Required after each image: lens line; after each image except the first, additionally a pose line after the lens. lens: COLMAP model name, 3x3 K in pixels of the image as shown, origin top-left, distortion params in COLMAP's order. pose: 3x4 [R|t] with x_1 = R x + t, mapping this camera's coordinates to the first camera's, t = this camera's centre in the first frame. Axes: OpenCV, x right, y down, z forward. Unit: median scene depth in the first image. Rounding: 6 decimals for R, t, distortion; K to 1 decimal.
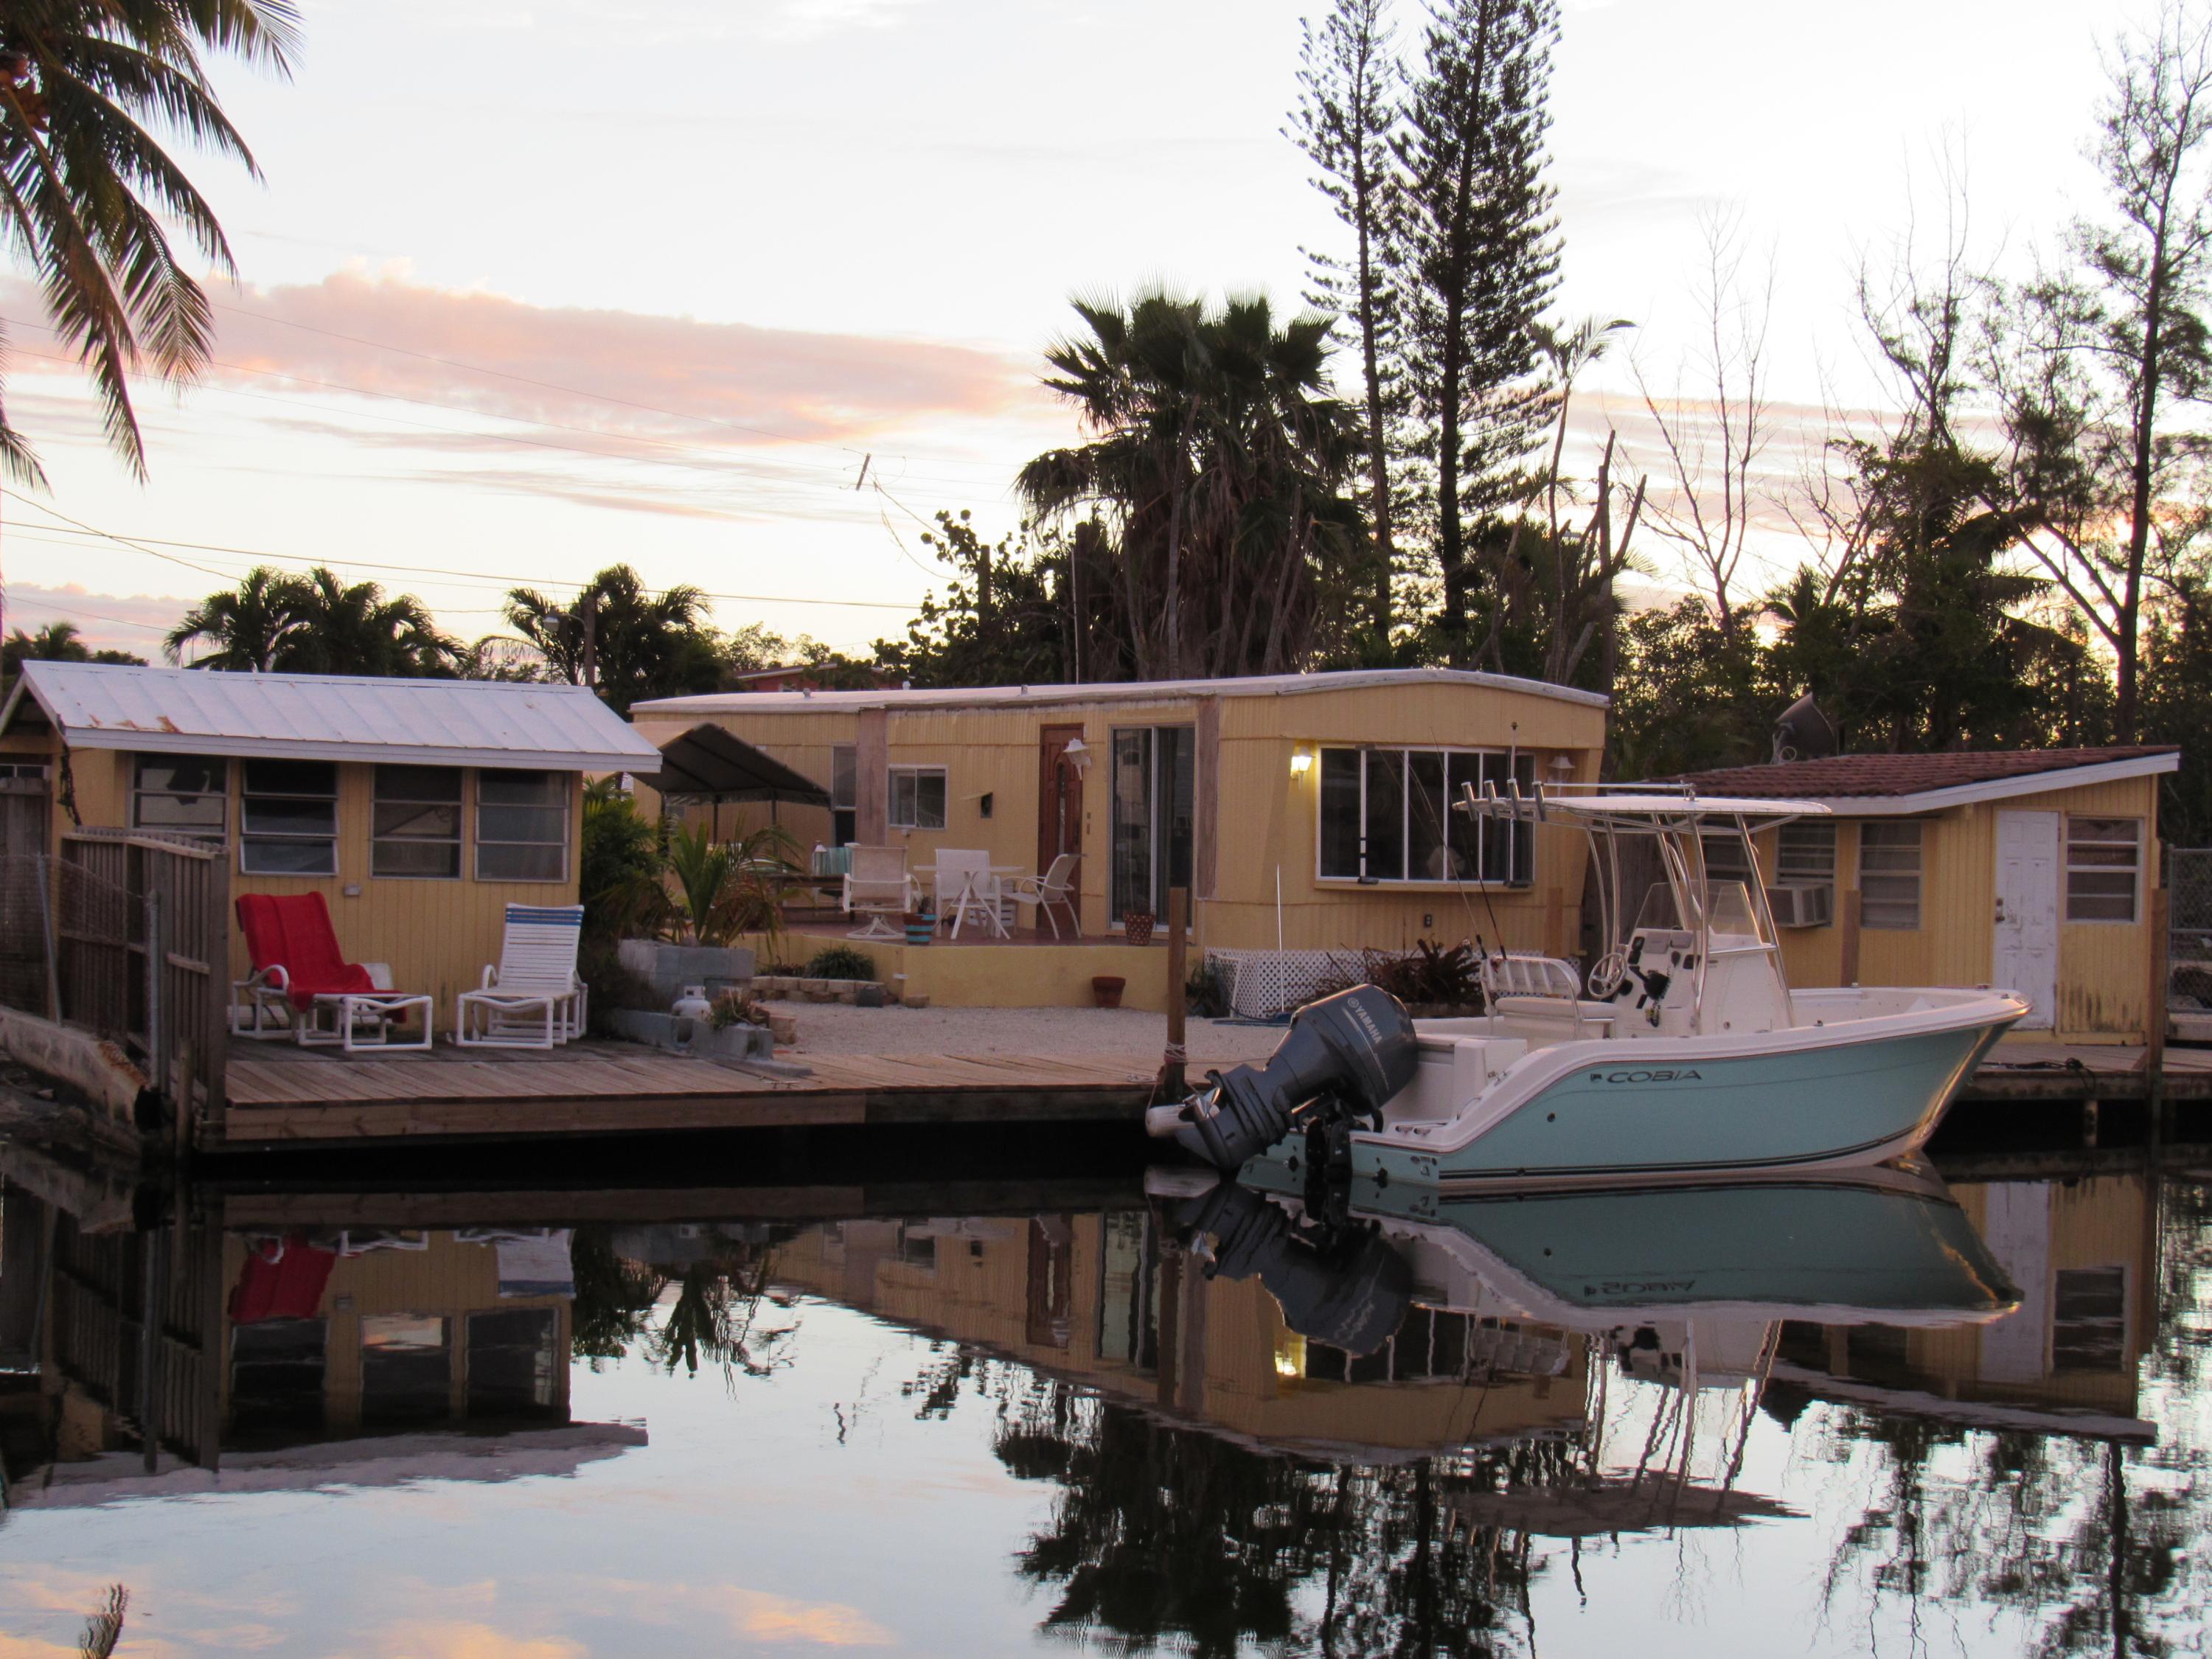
lens RADIAL K [[3747.4, 0, 1113.0], [0, 3747.4, 791.0], [0, 0, 1]] dist [-0.095233, 0.198755]
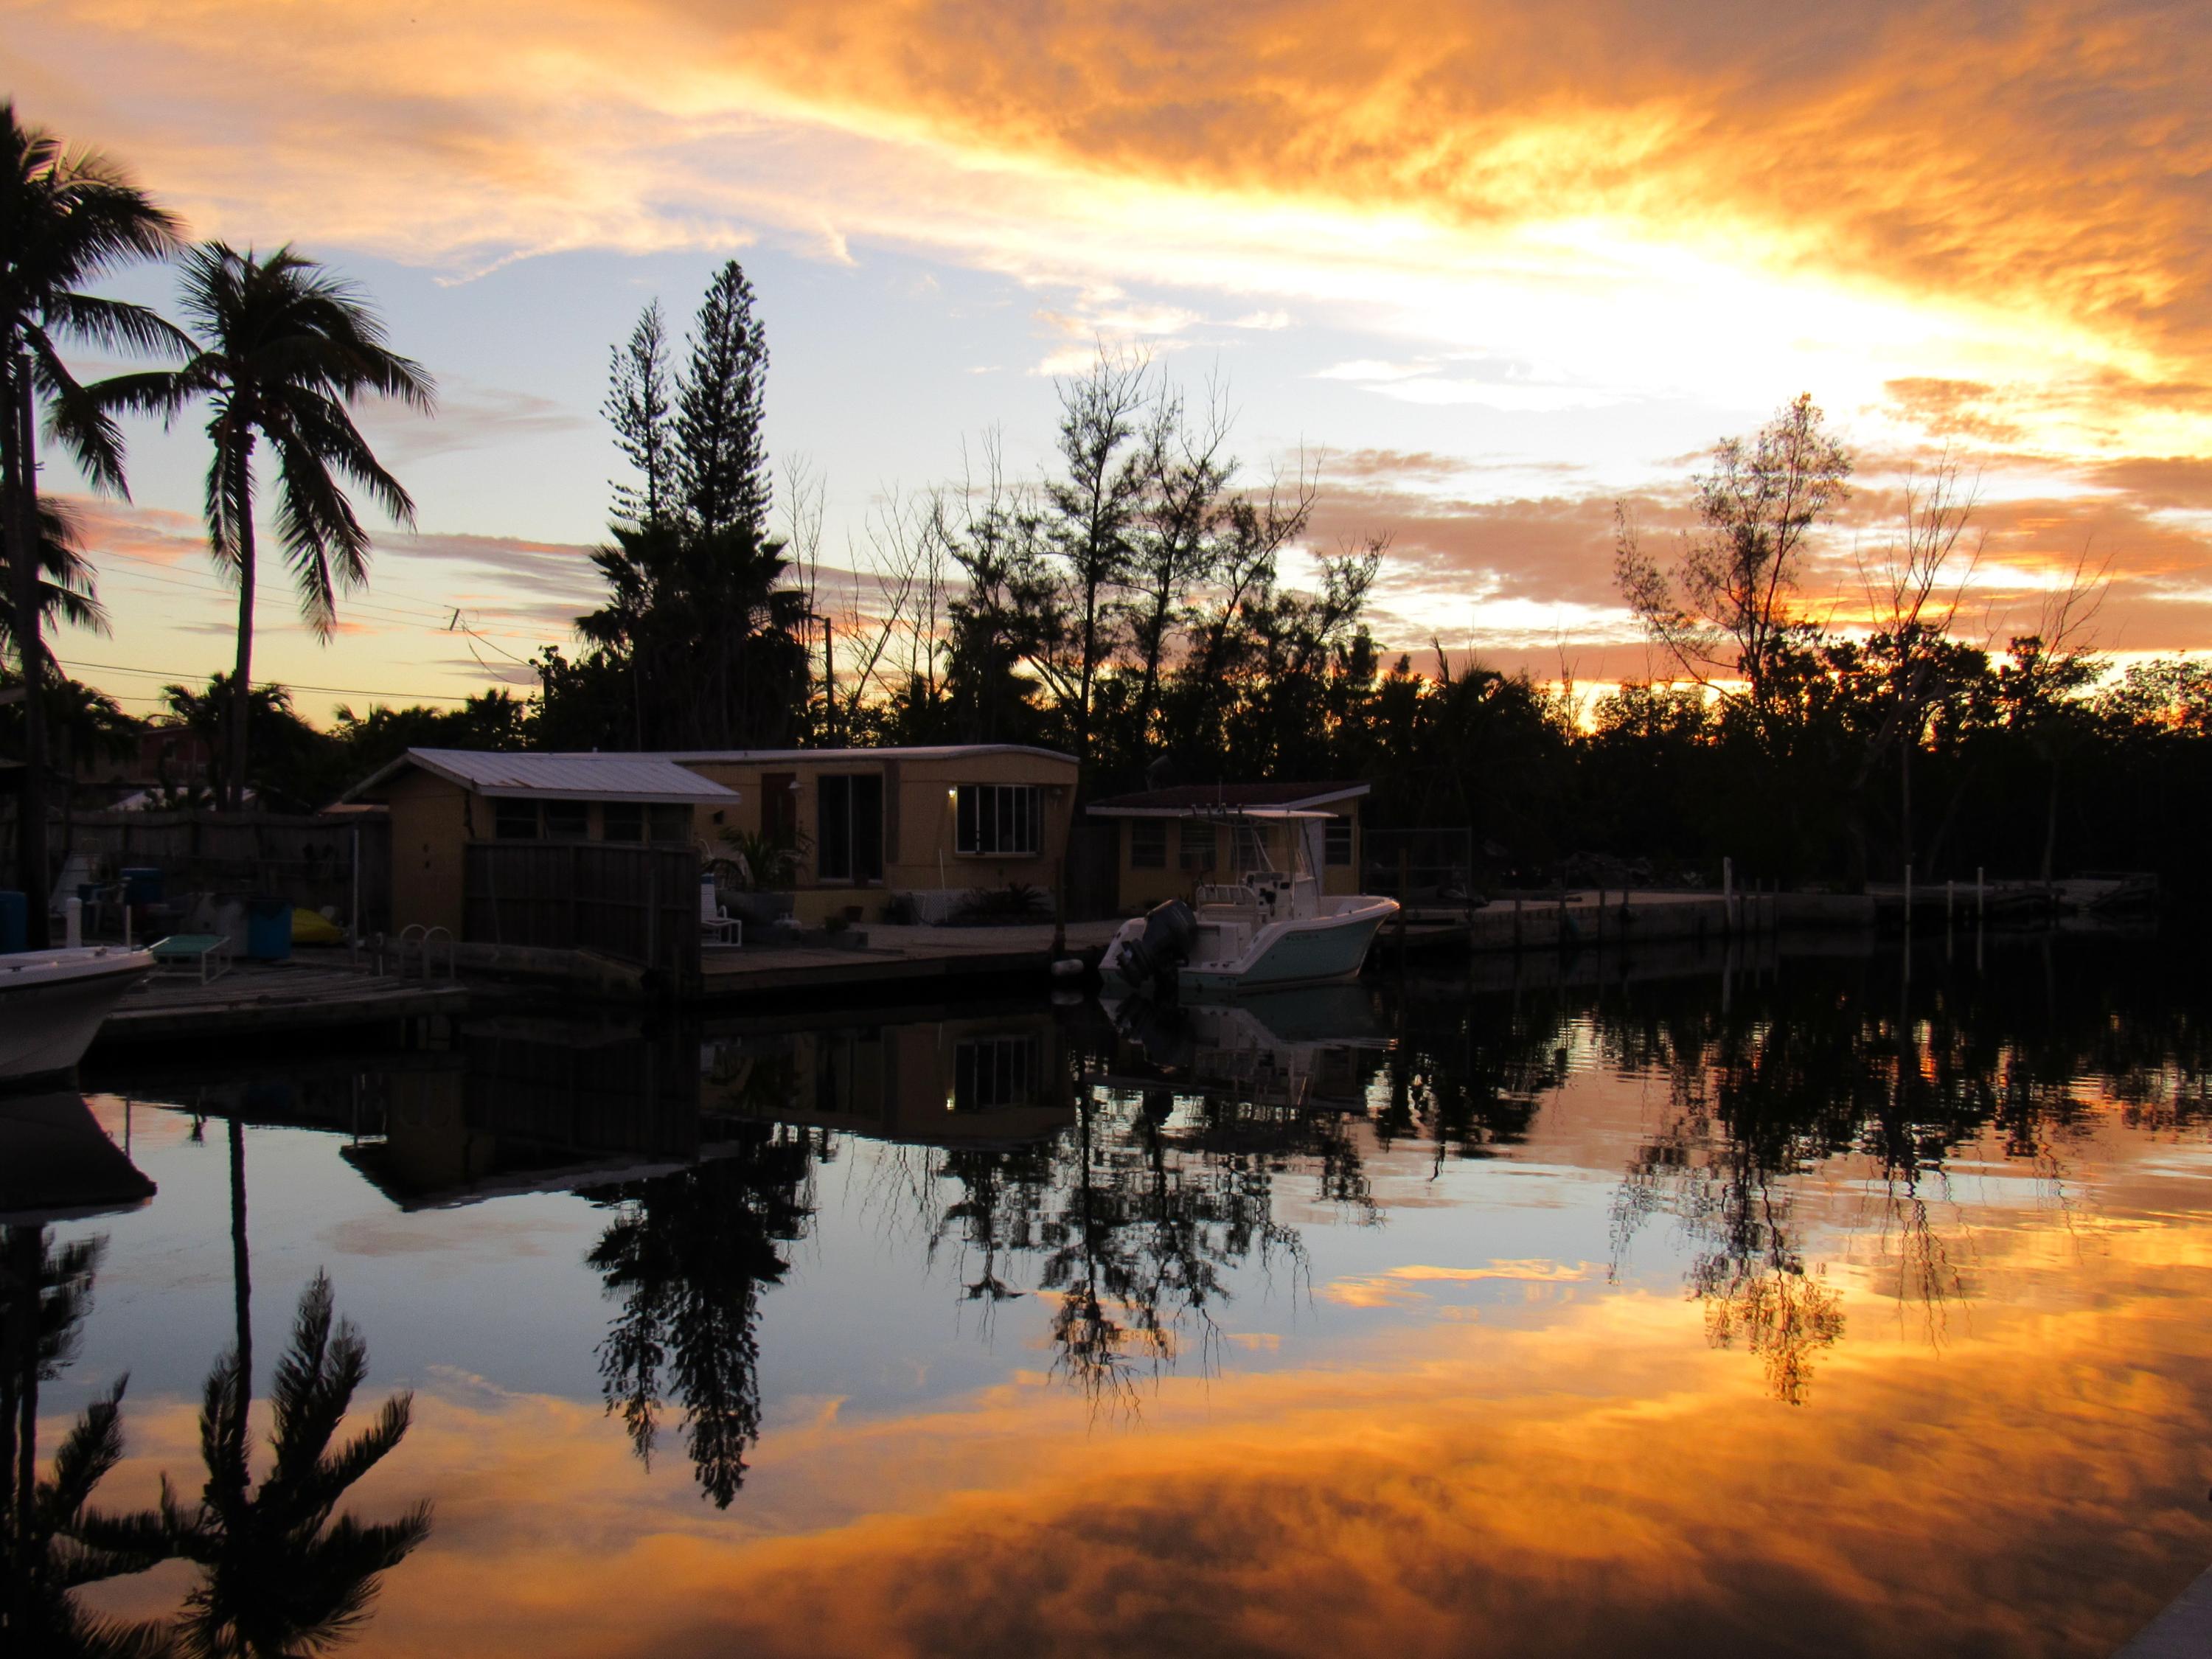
lens RADIAL K [[2359.3, 0, 1103.3], [0, 2359.3, 814.1], [0, 0, 1]] dist [-0.007896, 0.353607]
pose [[0.926953, -0.016126, 0.374831, -0.207555], [0.012864, 0.999854, 0.011203, -0.005849], [-0.374957, -0.005563, 0.927026, -0.106056]]
